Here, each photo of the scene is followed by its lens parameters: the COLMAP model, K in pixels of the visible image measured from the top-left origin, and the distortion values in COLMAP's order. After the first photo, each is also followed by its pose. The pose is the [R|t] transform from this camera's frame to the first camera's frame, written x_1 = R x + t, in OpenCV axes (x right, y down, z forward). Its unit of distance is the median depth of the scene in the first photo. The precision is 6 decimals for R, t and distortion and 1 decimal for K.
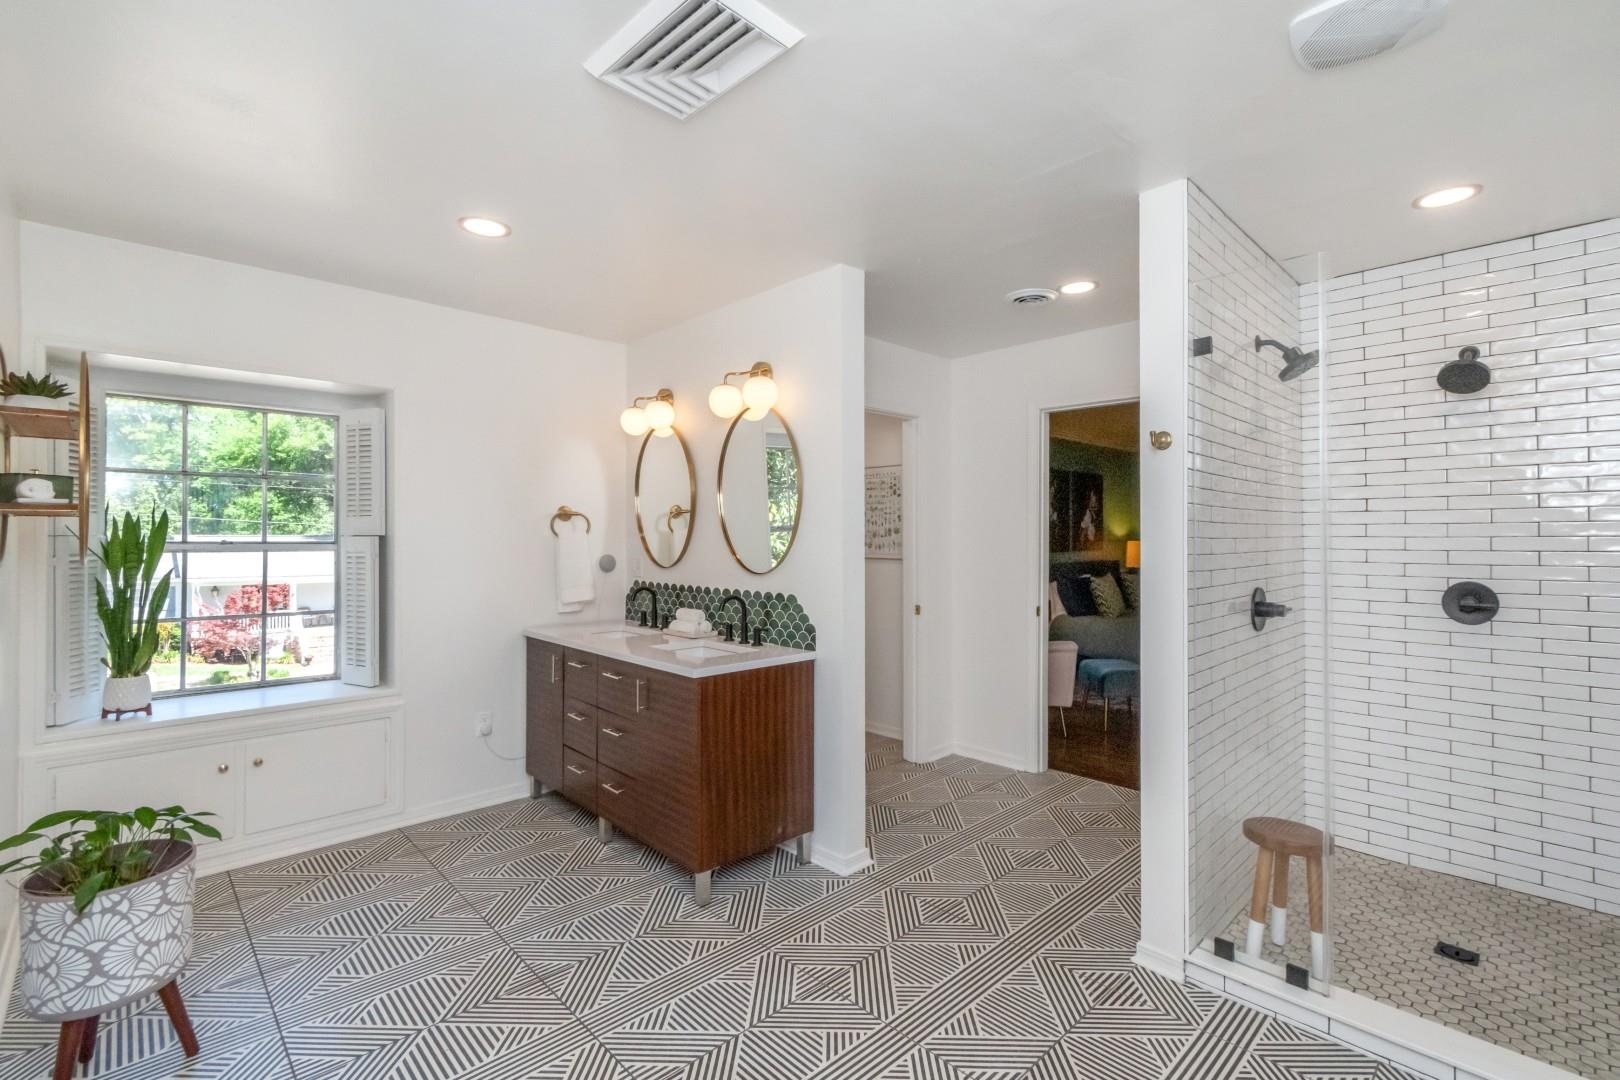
lens RADIAL K [[718.5, 0, 815.1], [0, 718.5, 529.8], [0, 0, 1]] dist [-0.000388, -0.002272]
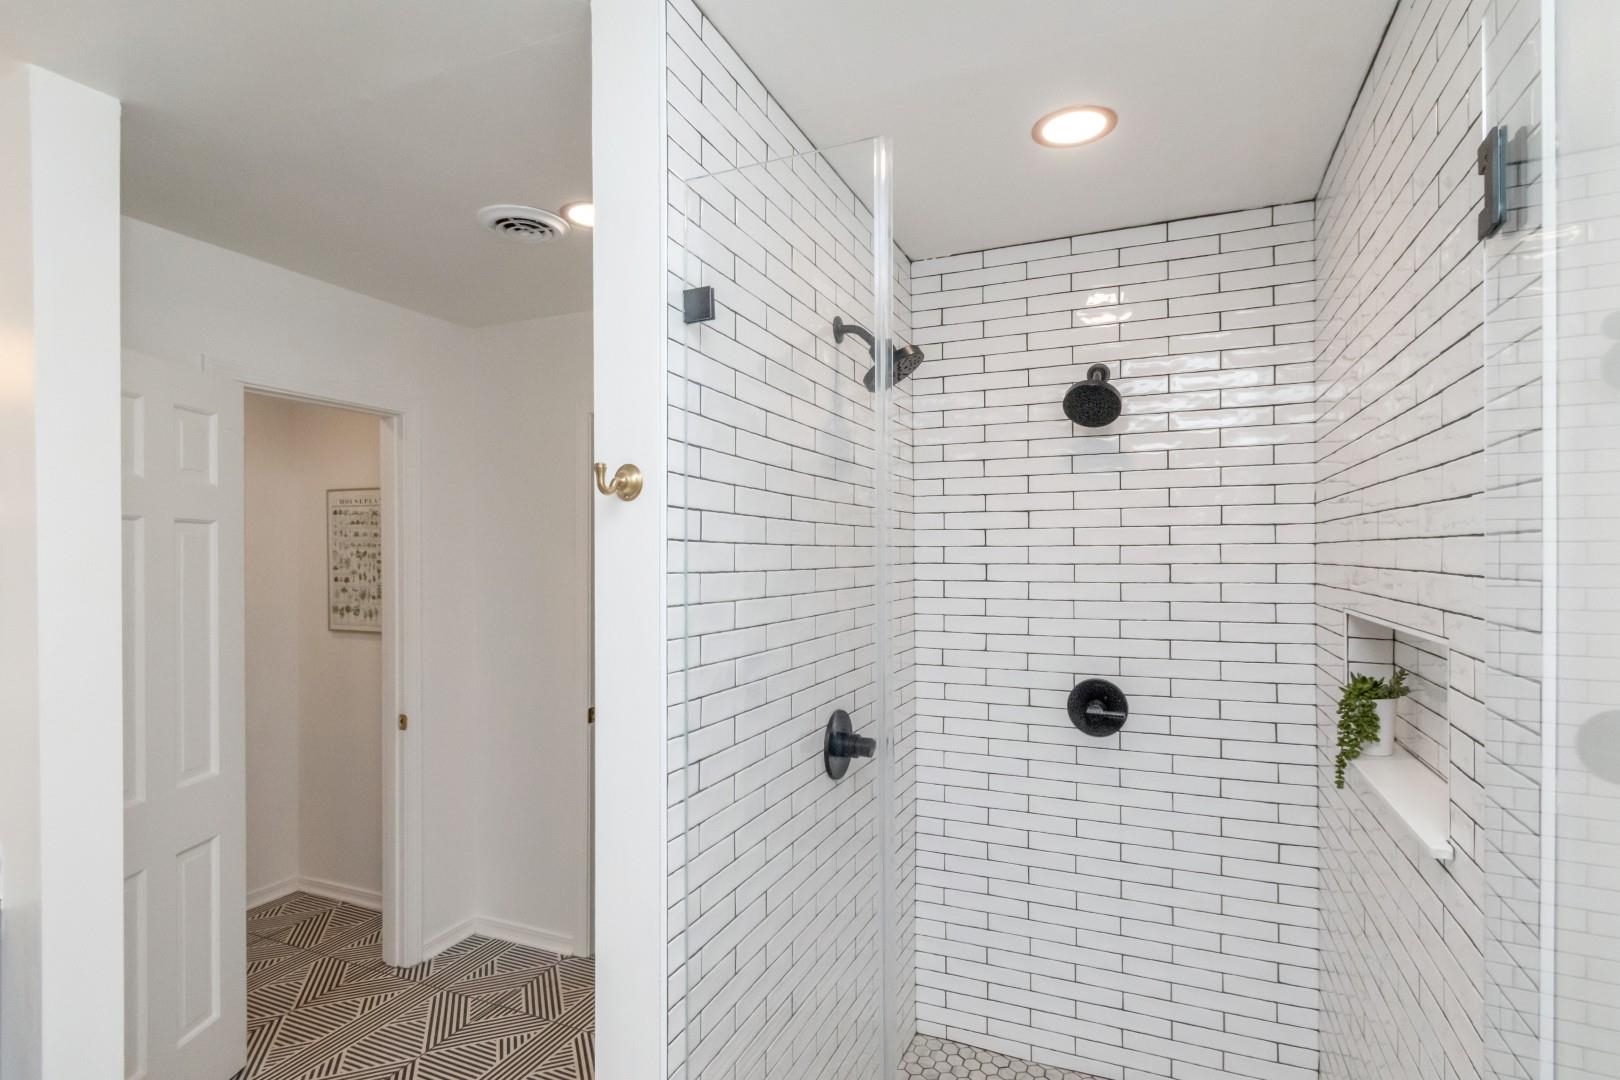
lens RADIAL K [[787.6, 0, 817.1], [0, 787.6, 552.3], [0, 0, 1]] dist [0.002358, -0.002095]
pose [[0.921547, 0.000949, 0.388266, 0.324929], [-0.002944, 0.999985, 0.004544, -0.063435], [-0.388256, -0.005331, 0.921536, 0.357511]]
